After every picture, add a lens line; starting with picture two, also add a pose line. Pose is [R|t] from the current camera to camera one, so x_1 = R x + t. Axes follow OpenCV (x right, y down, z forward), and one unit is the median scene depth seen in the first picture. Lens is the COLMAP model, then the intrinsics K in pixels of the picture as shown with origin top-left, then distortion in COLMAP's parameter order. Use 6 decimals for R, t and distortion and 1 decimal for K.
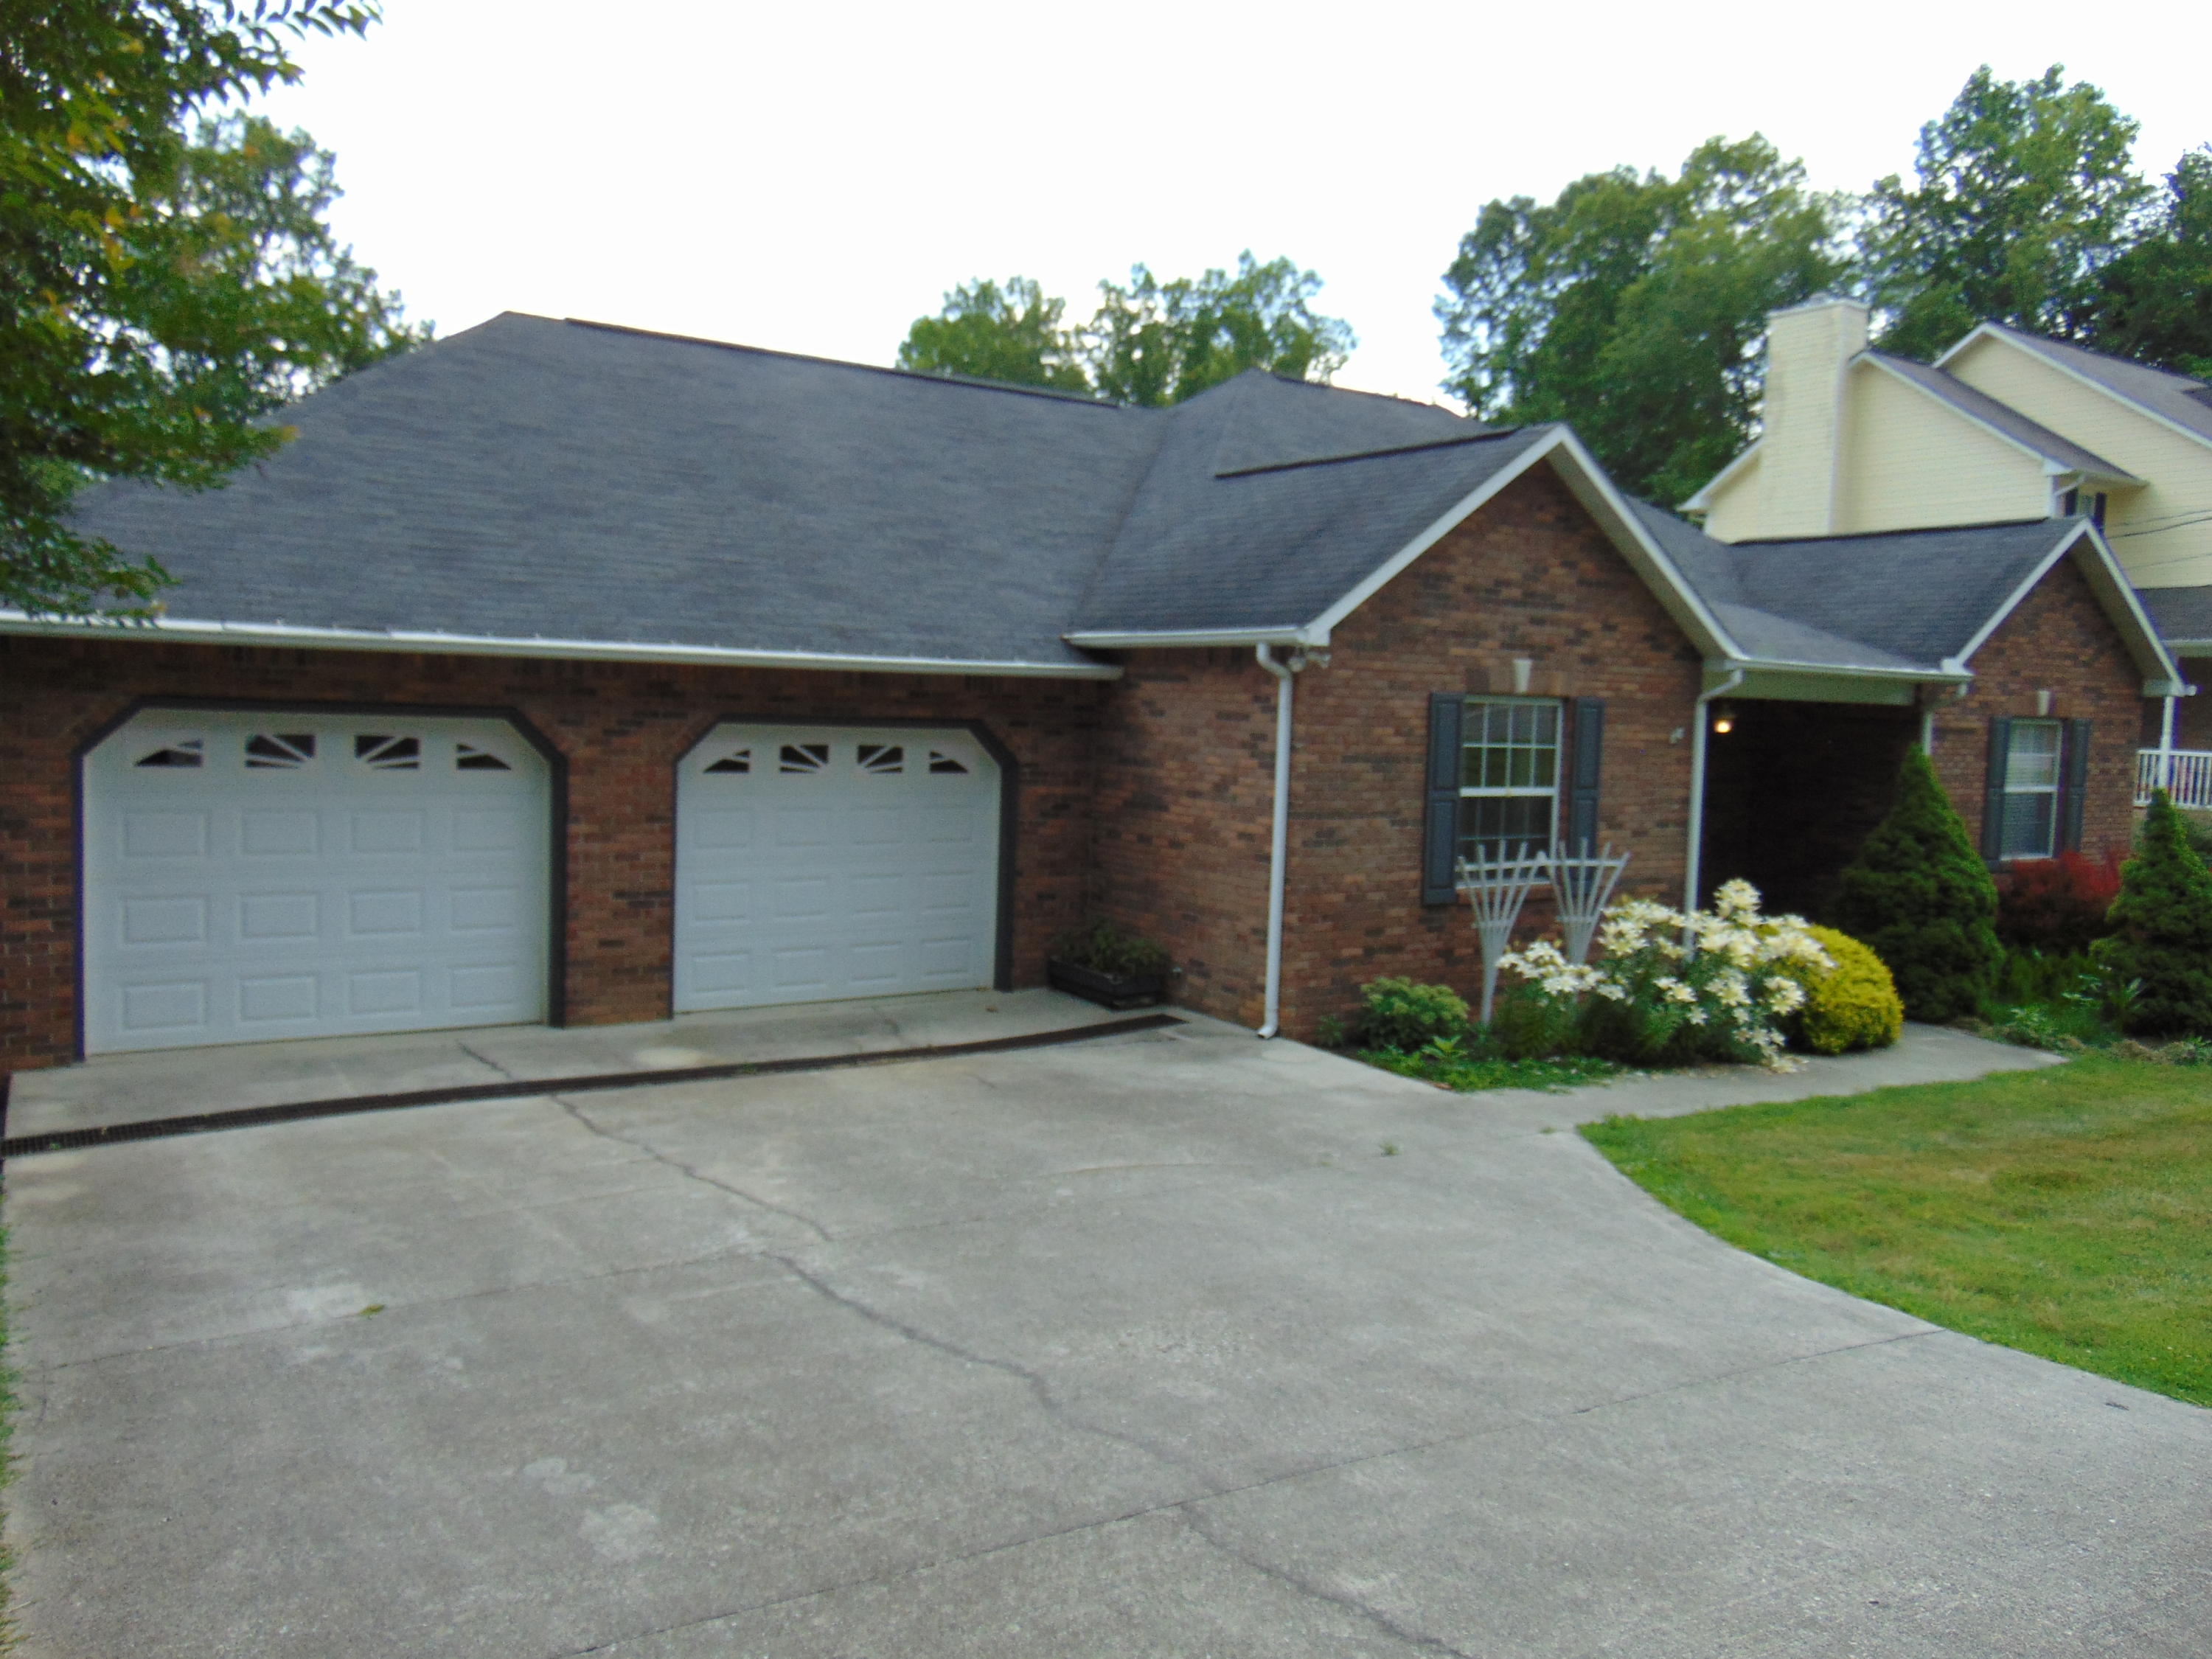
lens RADIAL K [[1656.5, 0, 1108.7], [0, 1656.5, 822.2], [0, 0, 1]] dist [-0.034272, 0.070105]
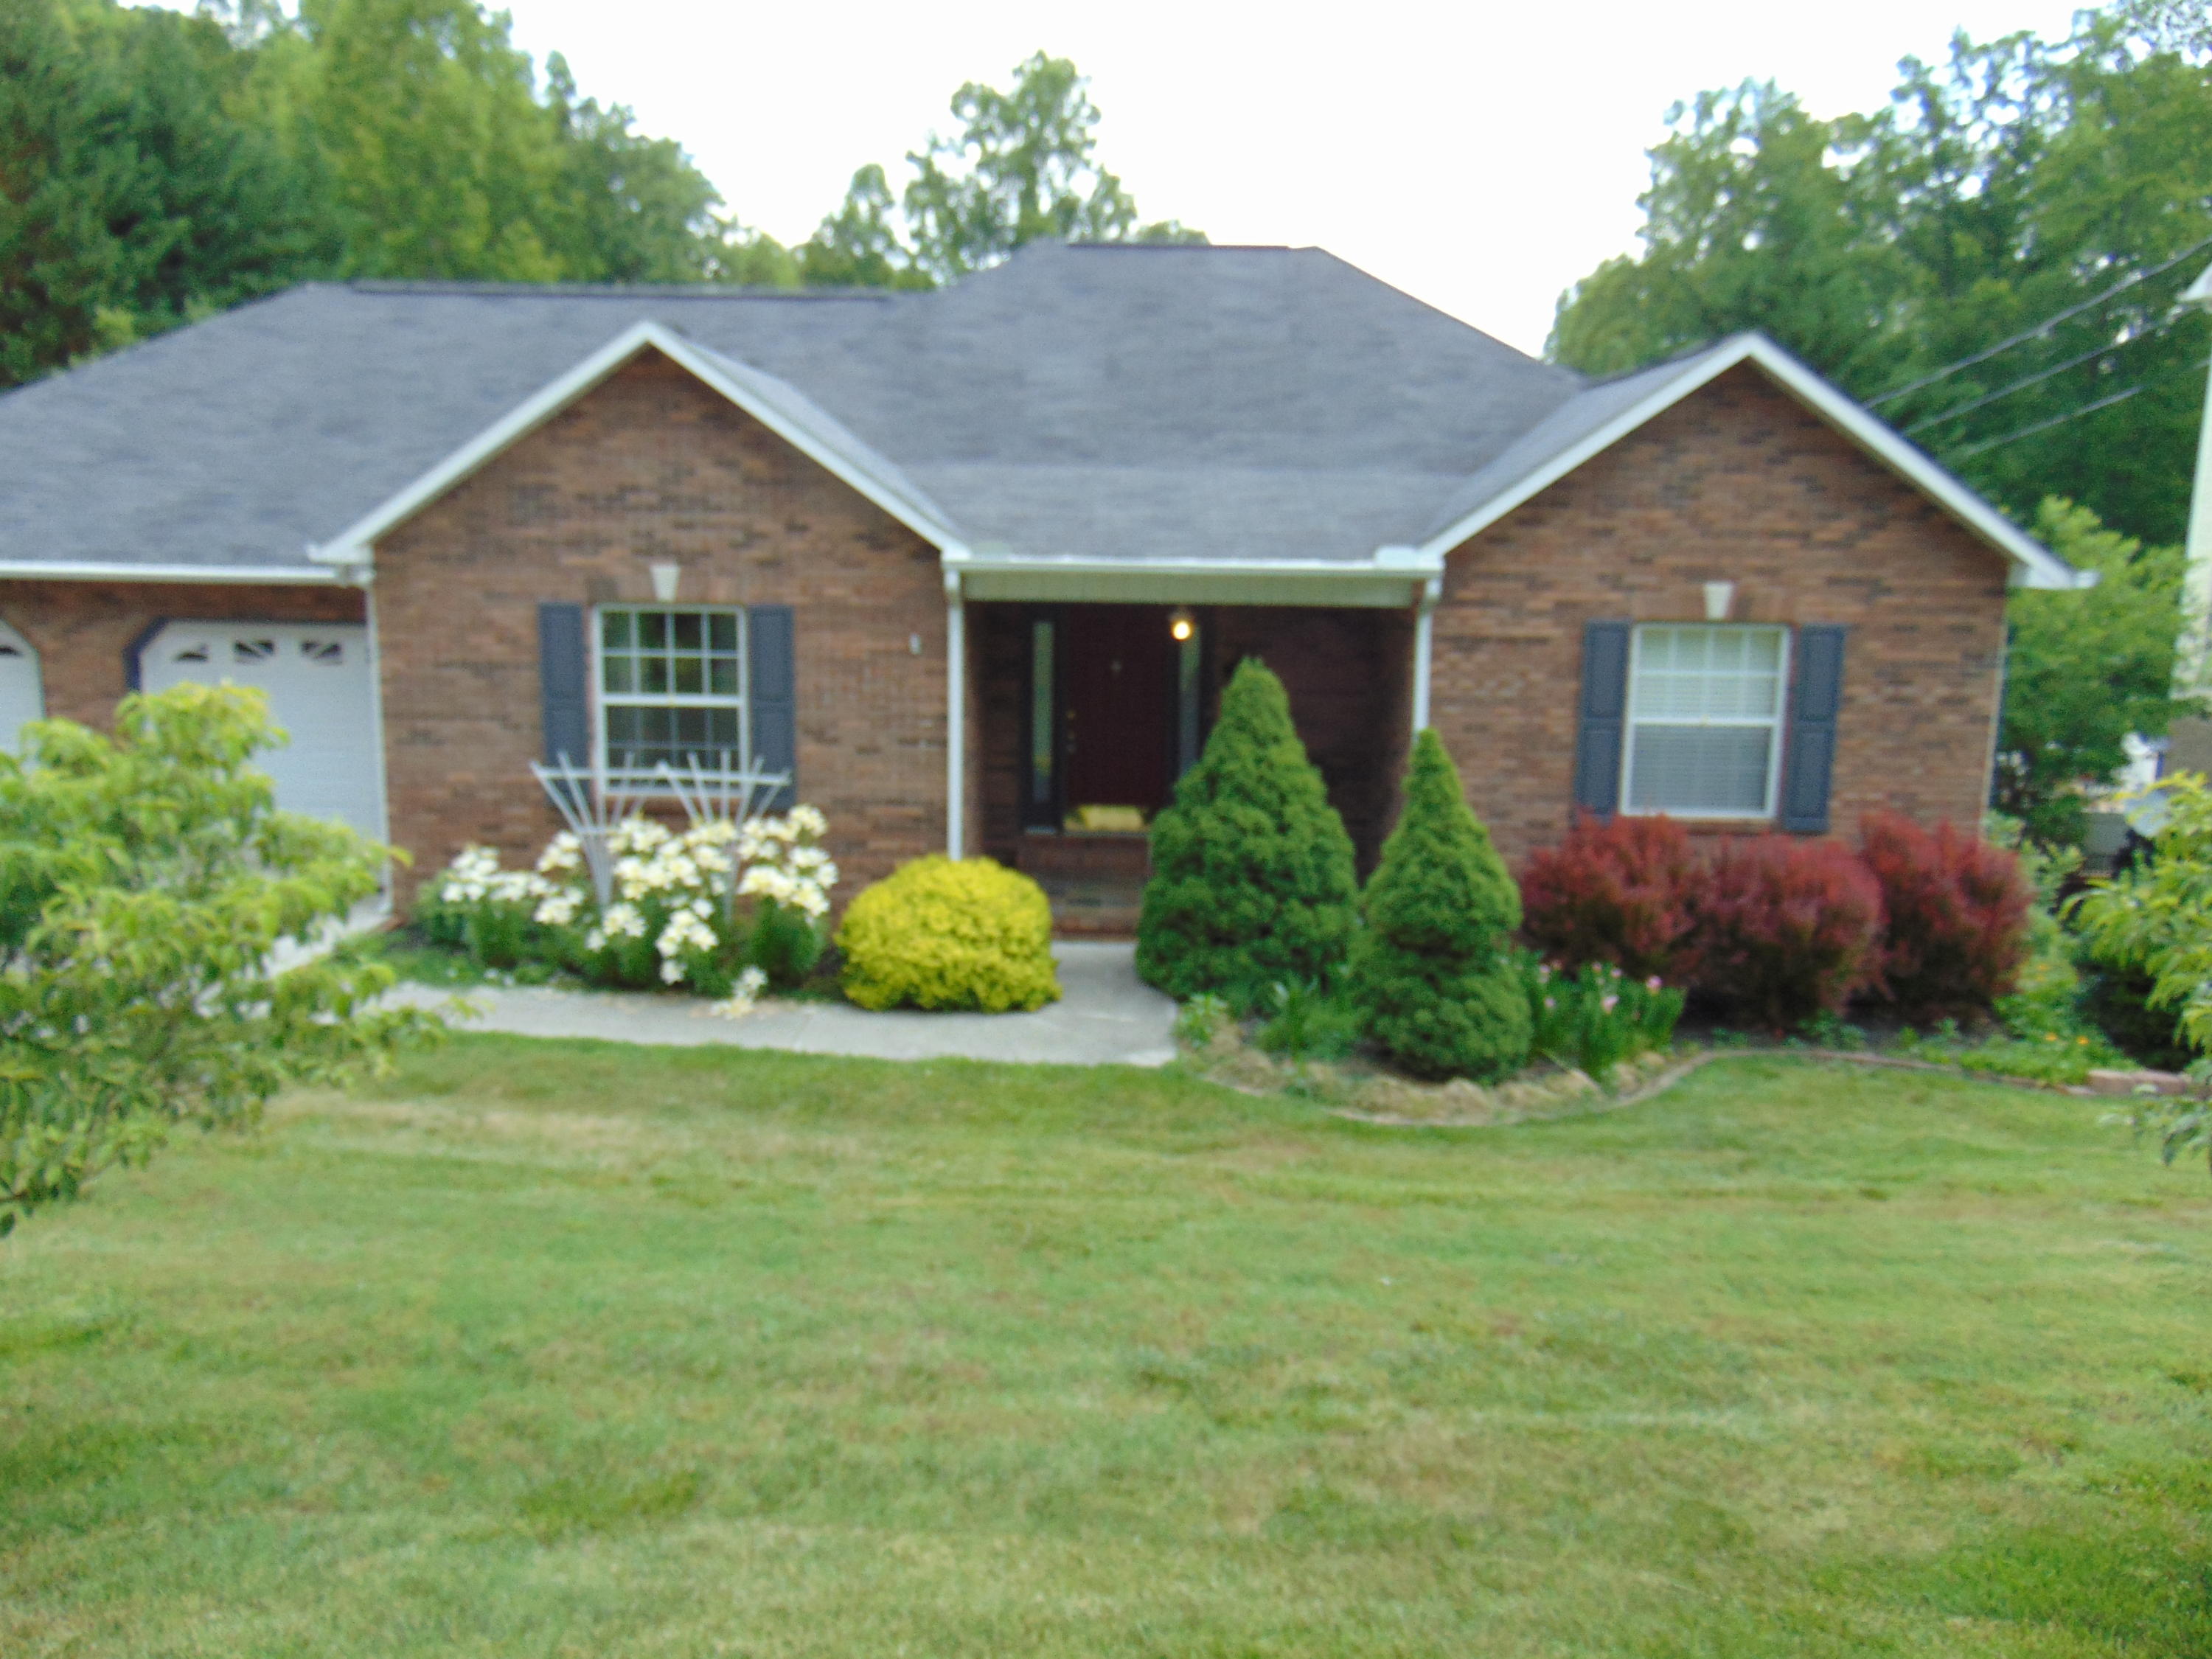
lens RADIAL K [[1656.5, 0, 1108.7], [0, 1656.5, 822.2], [0, 0, 1]] dist [-0.034272, 0.070105]
pose [[0.810993, 0.083805, -0.579023, 1.023371], [-0.032852, 0.994649, 0.097948, -0.050900], [0.584133, -0.060413, 0.809407, 0.344700]]
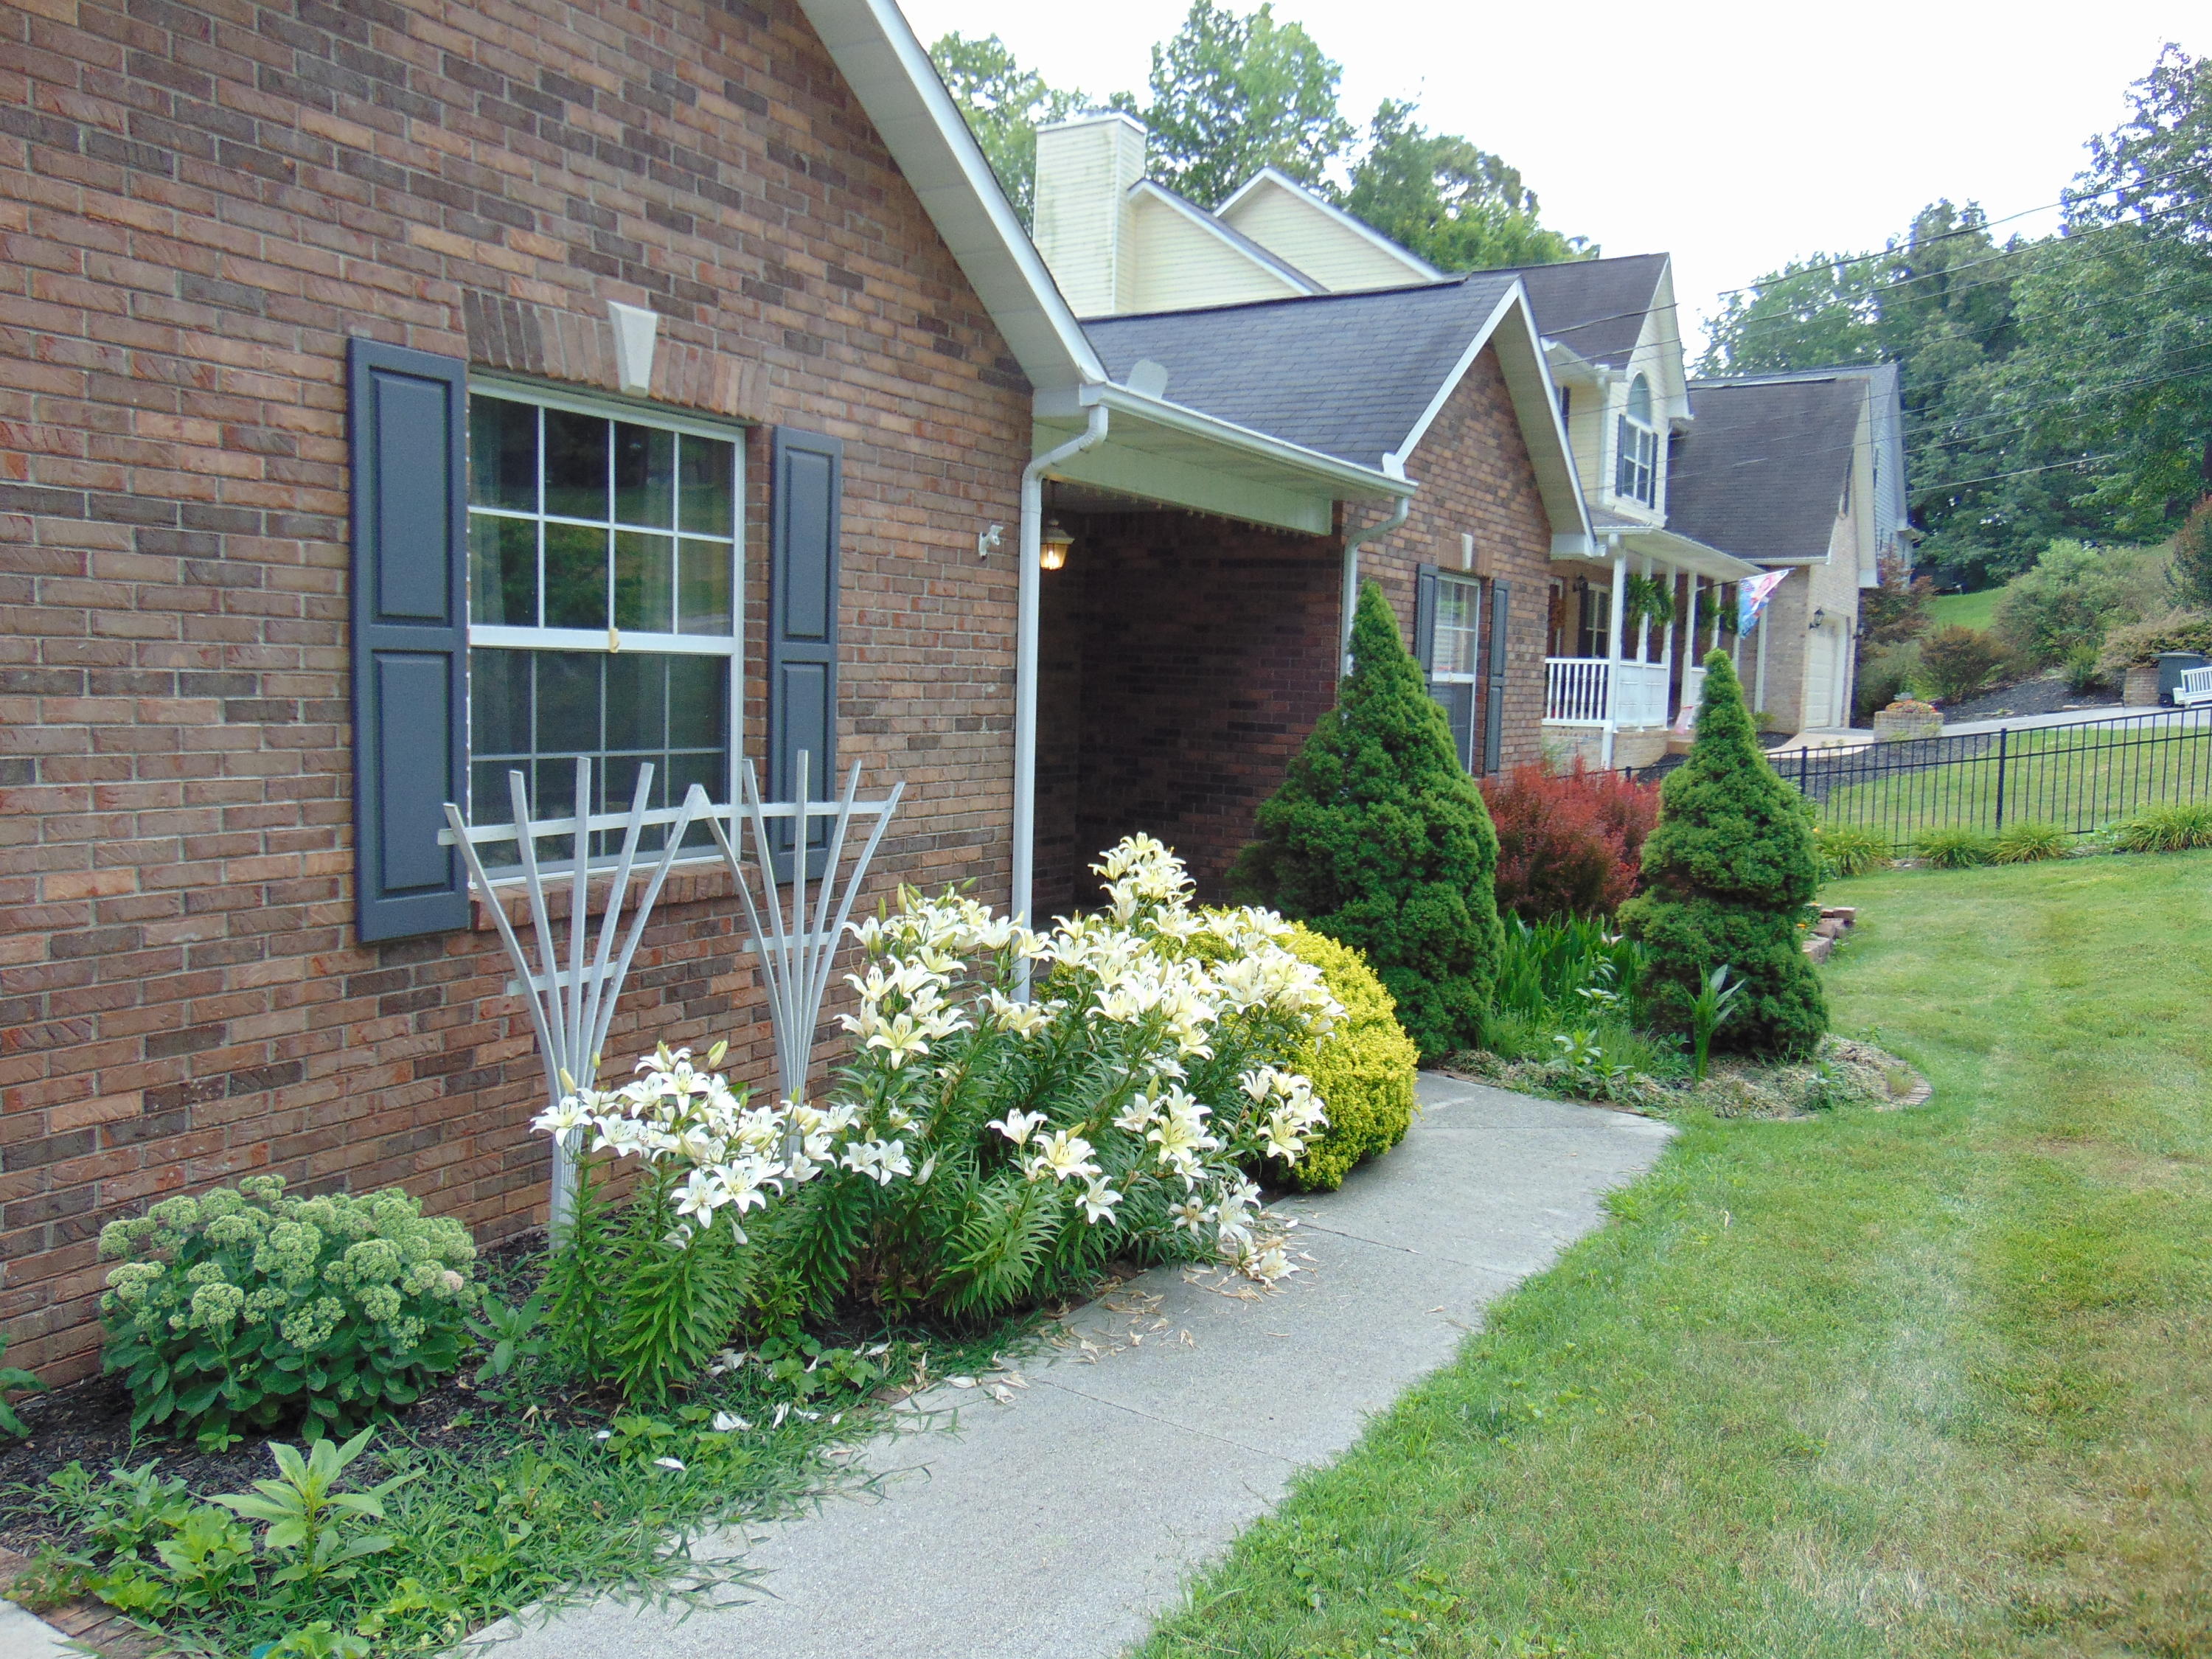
lens RADIAL K [[1656.5, 0, 1108.7], [0, 1656.5, 822.2], [0, 0, 1]] dist [-0.034272, 0.070105]
pose [[0.904871, -0.041559, 0.423653, 0.176620], [0.028914, 0.998925, 0.036234, 0.014725], [-0.424704, -0.020538, 0.905099, 0.576662]]
